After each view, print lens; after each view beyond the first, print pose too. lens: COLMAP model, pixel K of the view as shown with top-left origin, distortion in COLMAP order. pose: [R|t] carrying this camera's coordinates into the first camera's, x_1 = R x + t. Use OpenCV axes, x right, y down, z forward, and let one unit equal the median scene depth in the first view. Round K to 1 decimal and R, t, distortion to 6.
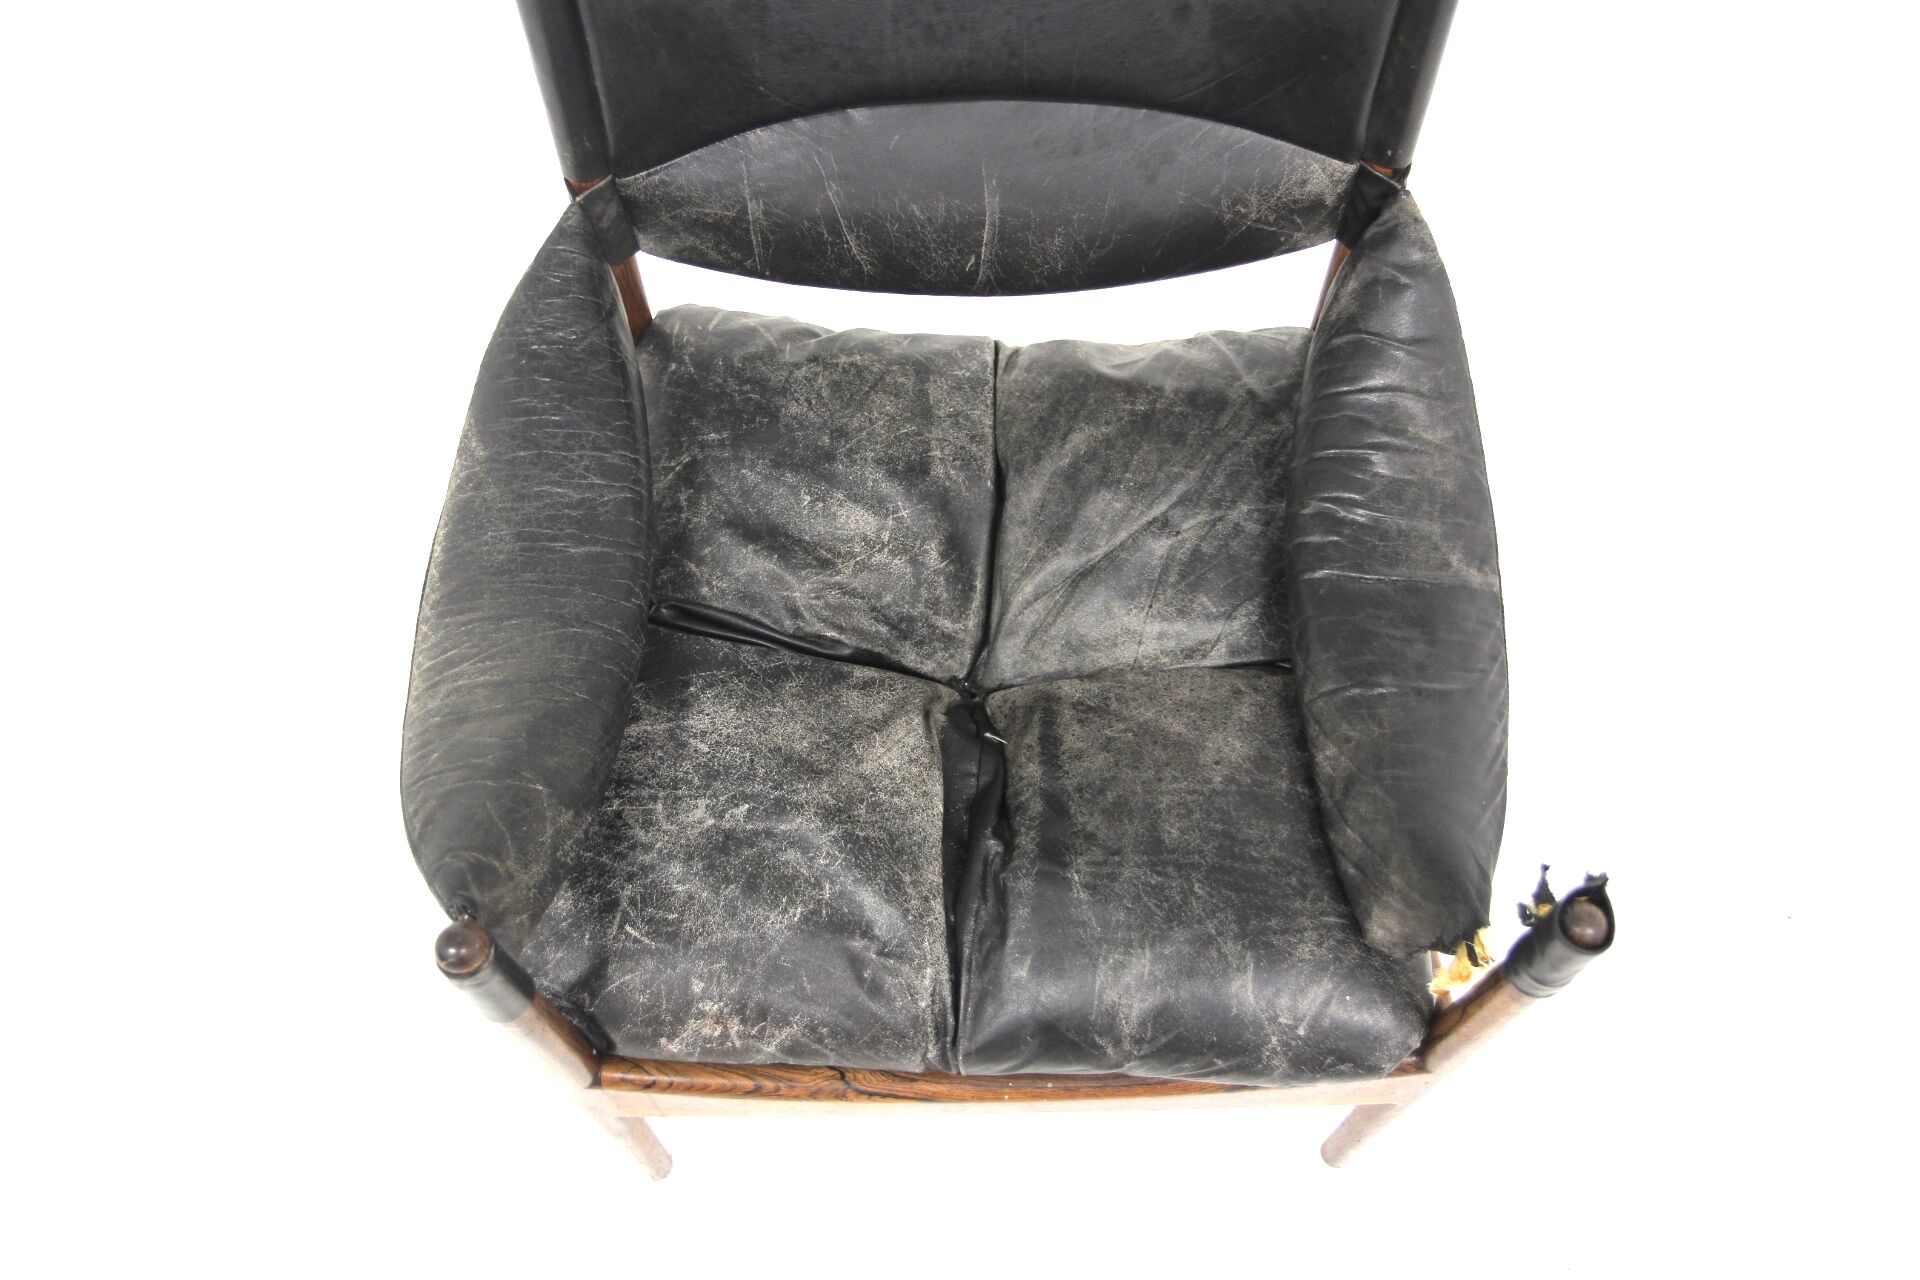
lens RADIAL K [[1519.4, 0, 960.0], [0, 1519.4, 640.0], [0, 0, 1]] dist [-0.146055, 0.137599]
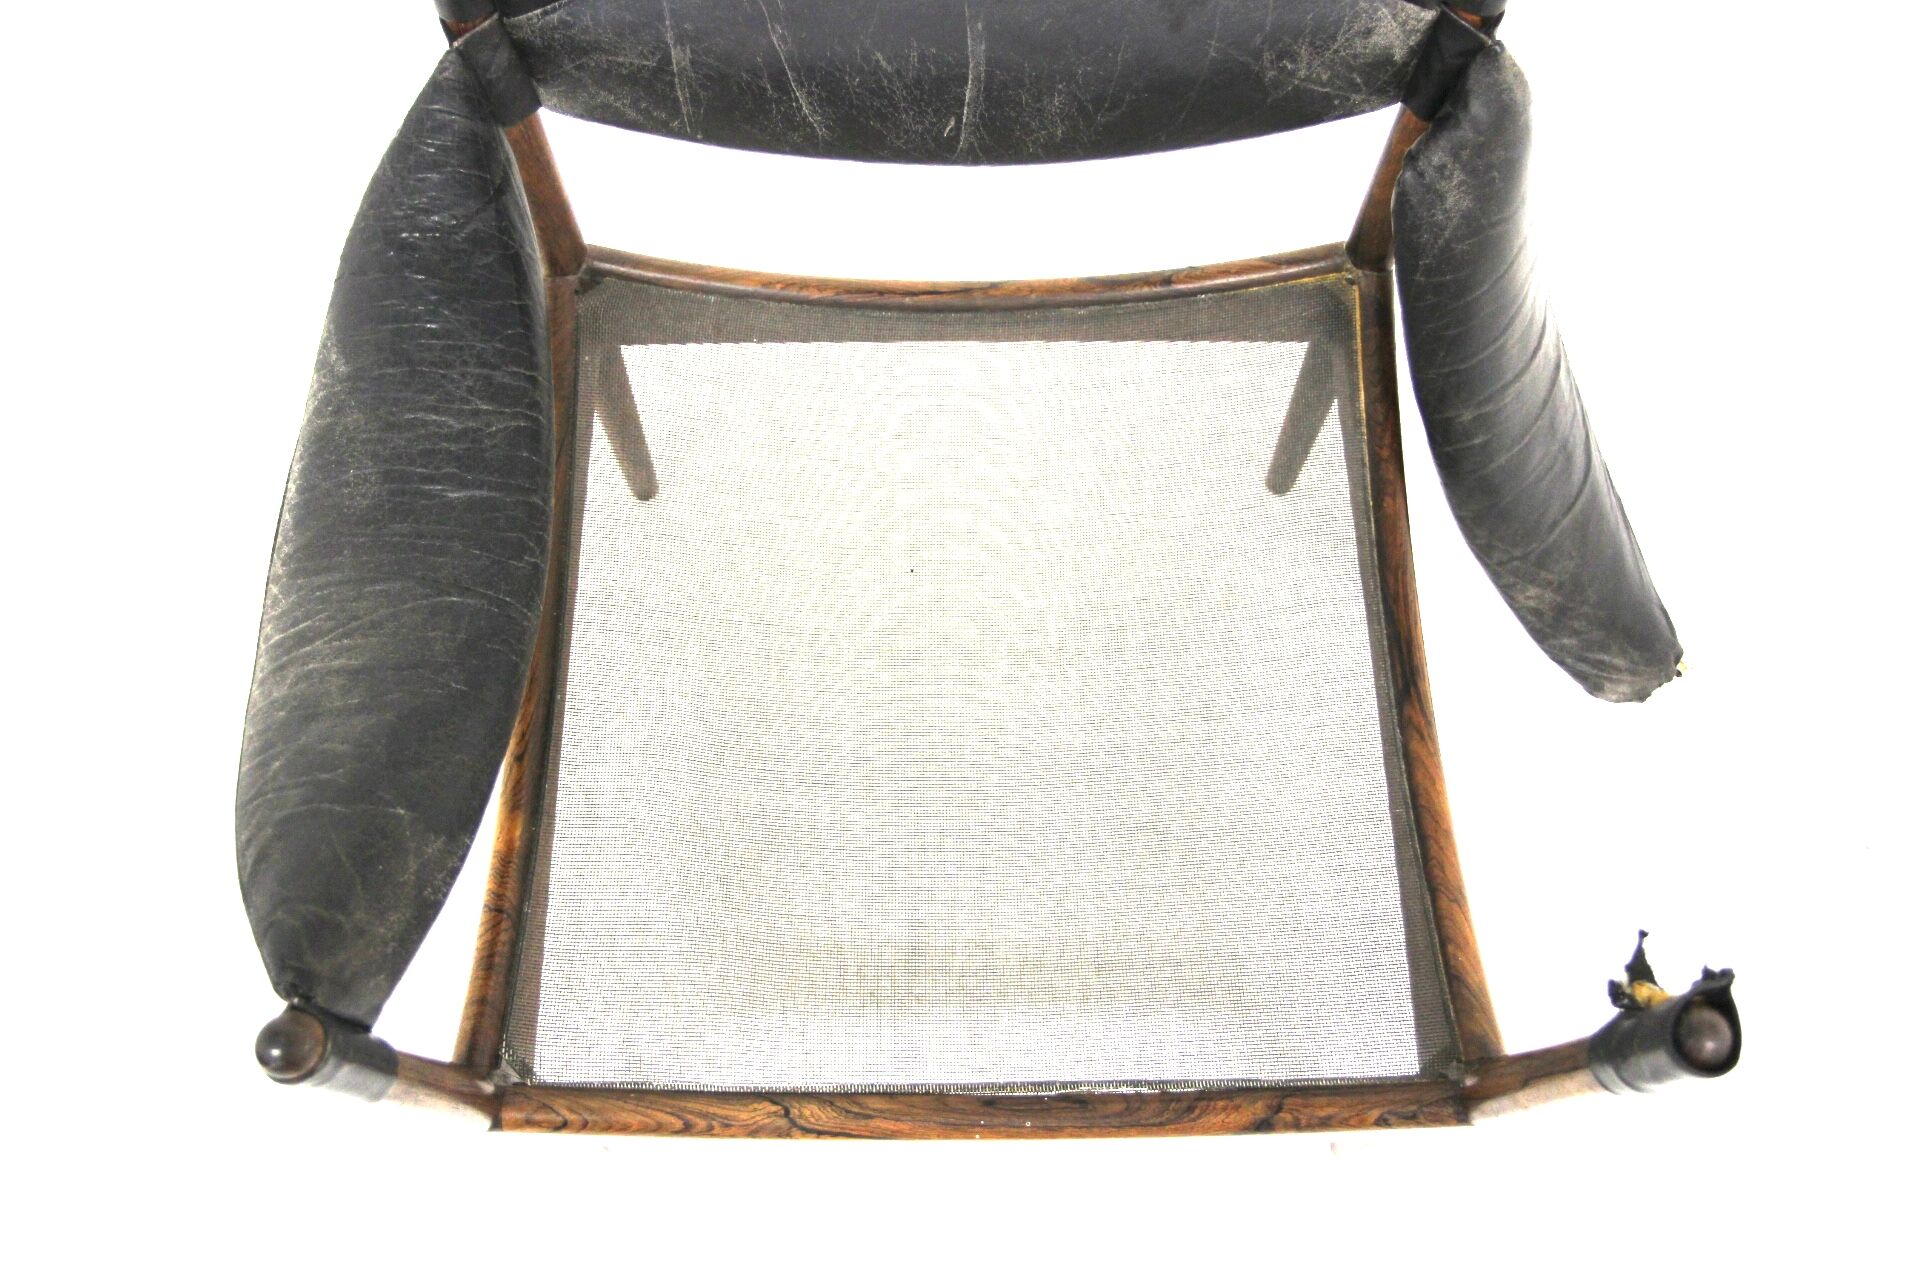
lens RADIAL K [[1519.4, 0, 960.0], [0, 1519.4, 640.0], [0, 0, 1]] dist [-0.146055, 0.137599]
pose [[0.999926, 0.012119, 0.001403, 0.016082], [-0.012199, 0.992451, 0.122034, -0.081262], [0.000086, -0.122042, 0.992525, 0.183999]]
